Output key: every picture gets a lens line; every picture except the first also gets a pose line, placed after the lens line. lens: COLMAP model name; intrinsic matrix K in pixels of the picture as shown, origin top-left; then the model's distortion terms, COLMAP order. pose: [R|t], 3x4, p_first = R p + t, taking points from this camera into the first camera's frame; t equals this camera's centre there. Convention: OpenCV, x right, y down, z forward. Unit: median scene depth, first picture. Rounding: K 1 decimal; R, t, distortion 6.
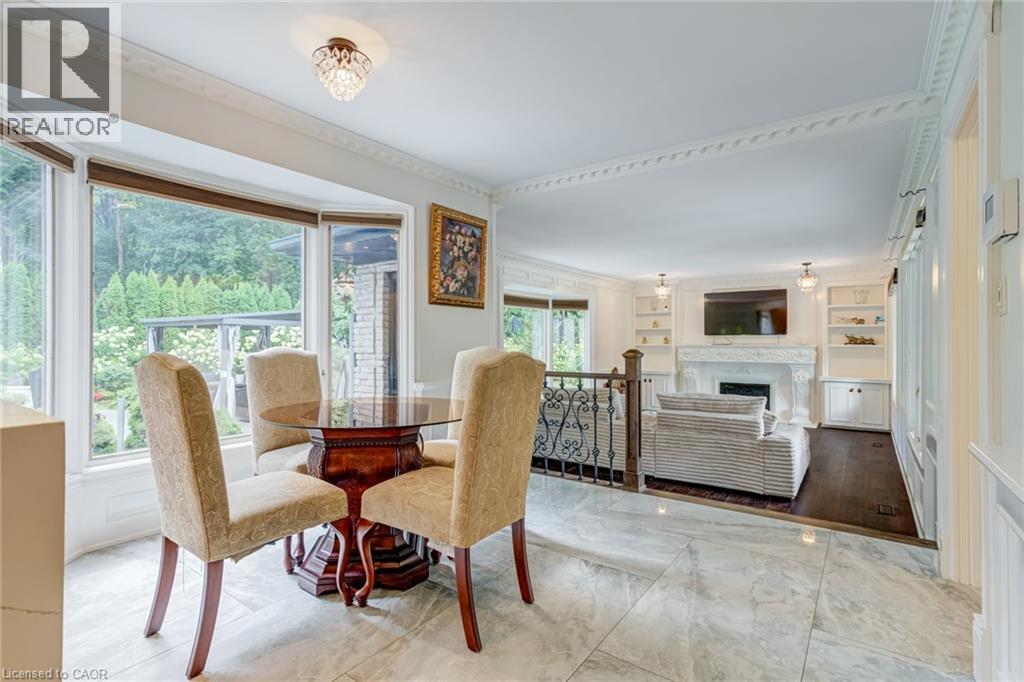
lens RADIAL K [[531.9, 0, 495.1], [0, 531.9, 340.6], [0, 0, 1]] dist [-0.006305, 0.001751]
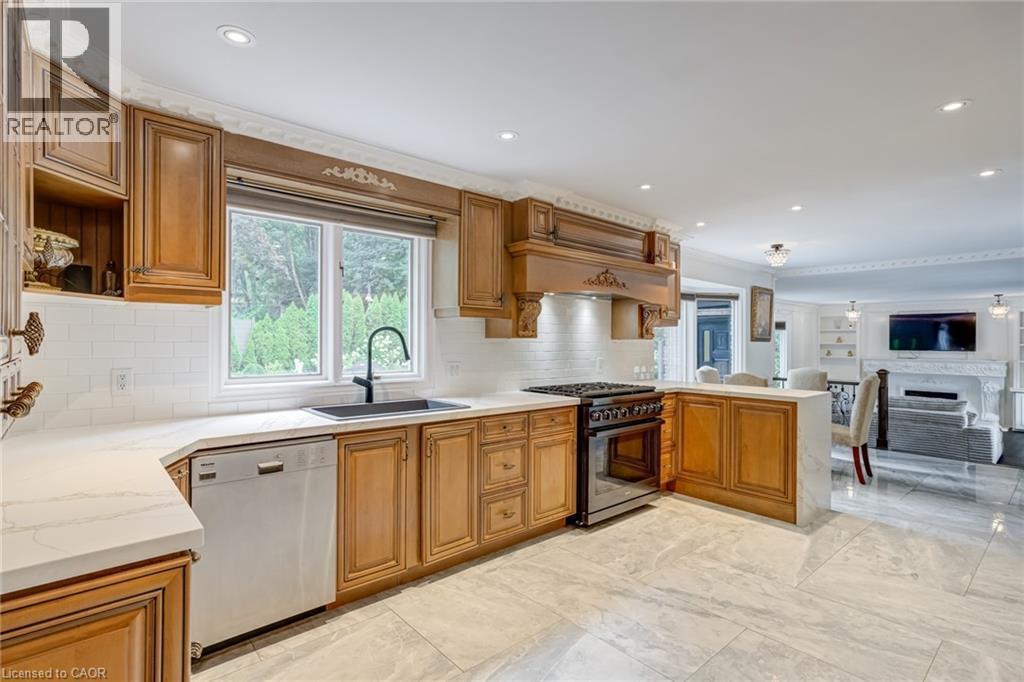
lens RADIAL K [[487.6, 0, 511.0], [0, 487.6, 341.5], [0, 0, 1]] dist [0.005440, 0.003974]
pose [[0.971475, 0.009816, -0.236939, -0.188307], [-0.010561, 0.999942, -0.001874, -0.020325], [0.236907, 0.004323, 0.971523, -0.294827]]
